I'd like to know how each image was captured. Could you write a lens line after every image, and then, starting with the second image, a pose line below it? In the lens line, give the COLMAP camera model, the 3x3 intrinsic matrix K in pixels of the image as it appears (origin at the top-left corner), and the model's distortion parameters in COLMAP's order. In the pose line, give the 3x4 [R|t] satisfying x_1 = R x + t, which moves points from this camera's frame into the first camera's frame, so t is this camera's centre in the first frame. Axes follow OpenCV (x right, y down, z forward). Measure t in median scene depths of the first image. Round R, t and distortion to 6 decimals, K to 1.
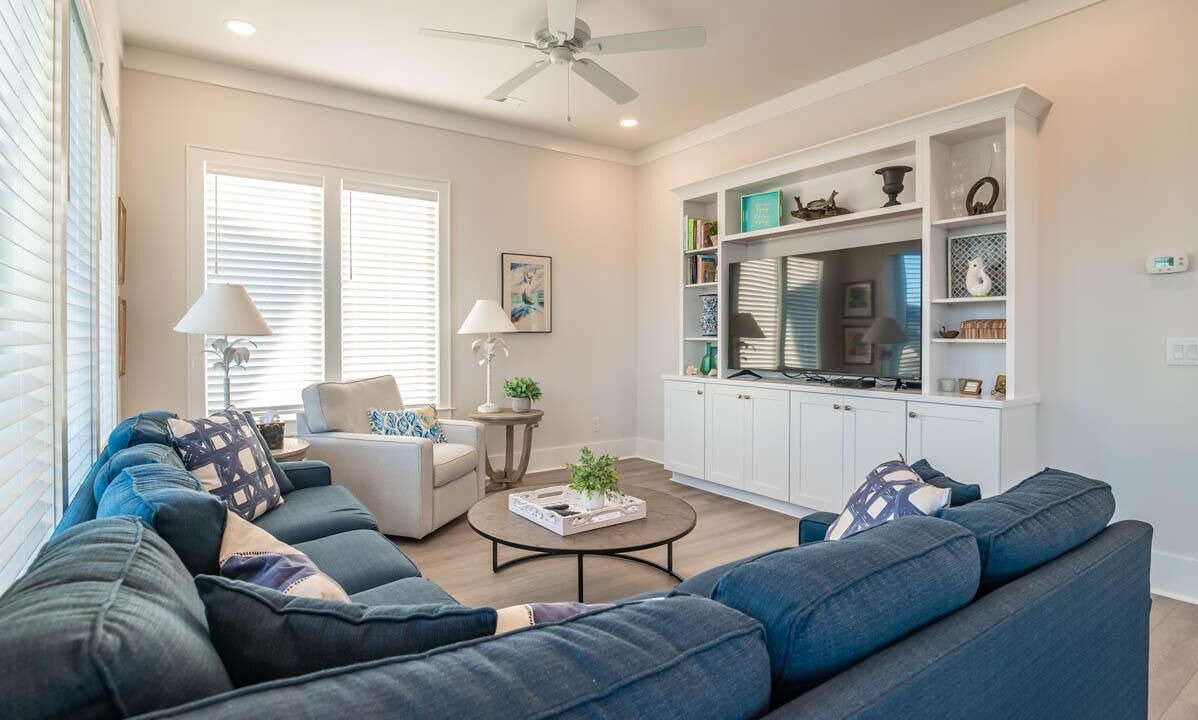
lens RADIAL K [[616.7, 0, 557.2], [0, 616.7, 340.2], [0, 0, 1]] dist [0.026843, 0.000181]
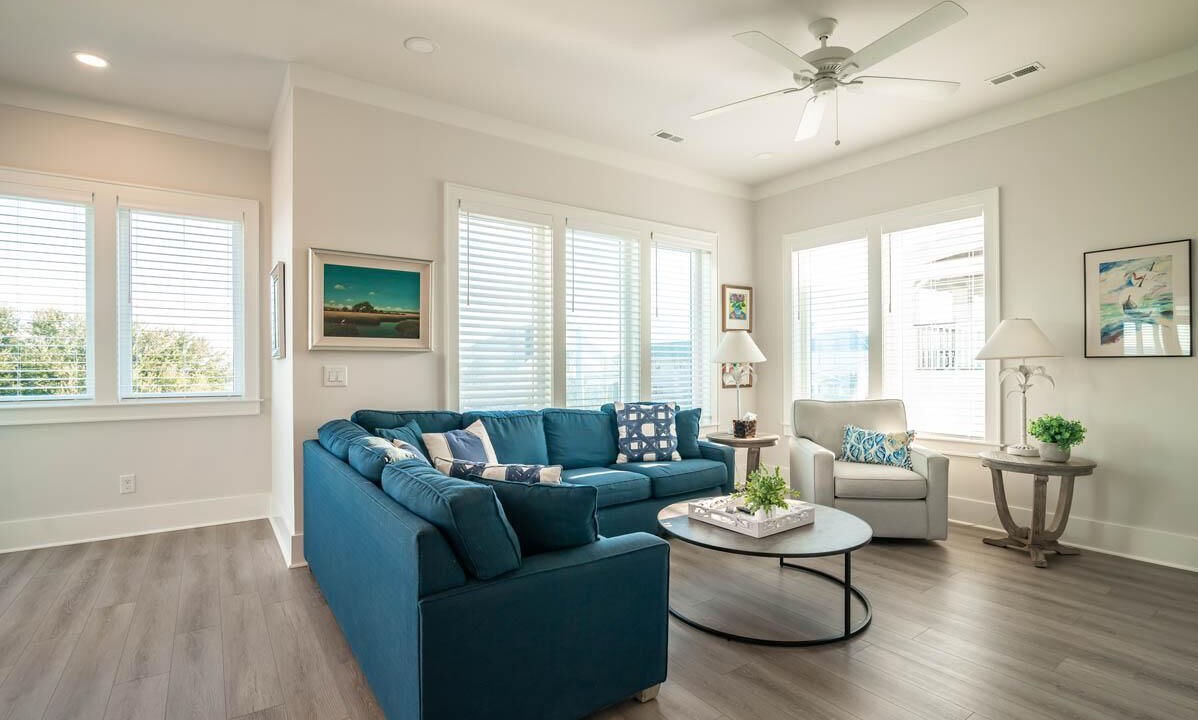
lens RADIAL K [[574.5, 0, 598.1], [0, 574.5, 368.4], [0, 0, 1]] dist [-0.024749, -0.002215]
pose [[0.036566, -0.001415, -0.999330, 0.624140], [-0.008562, 0.999962, -0.001730, 0.007762], [0.999295, 0.008619, 0.036553, 0.401920]]
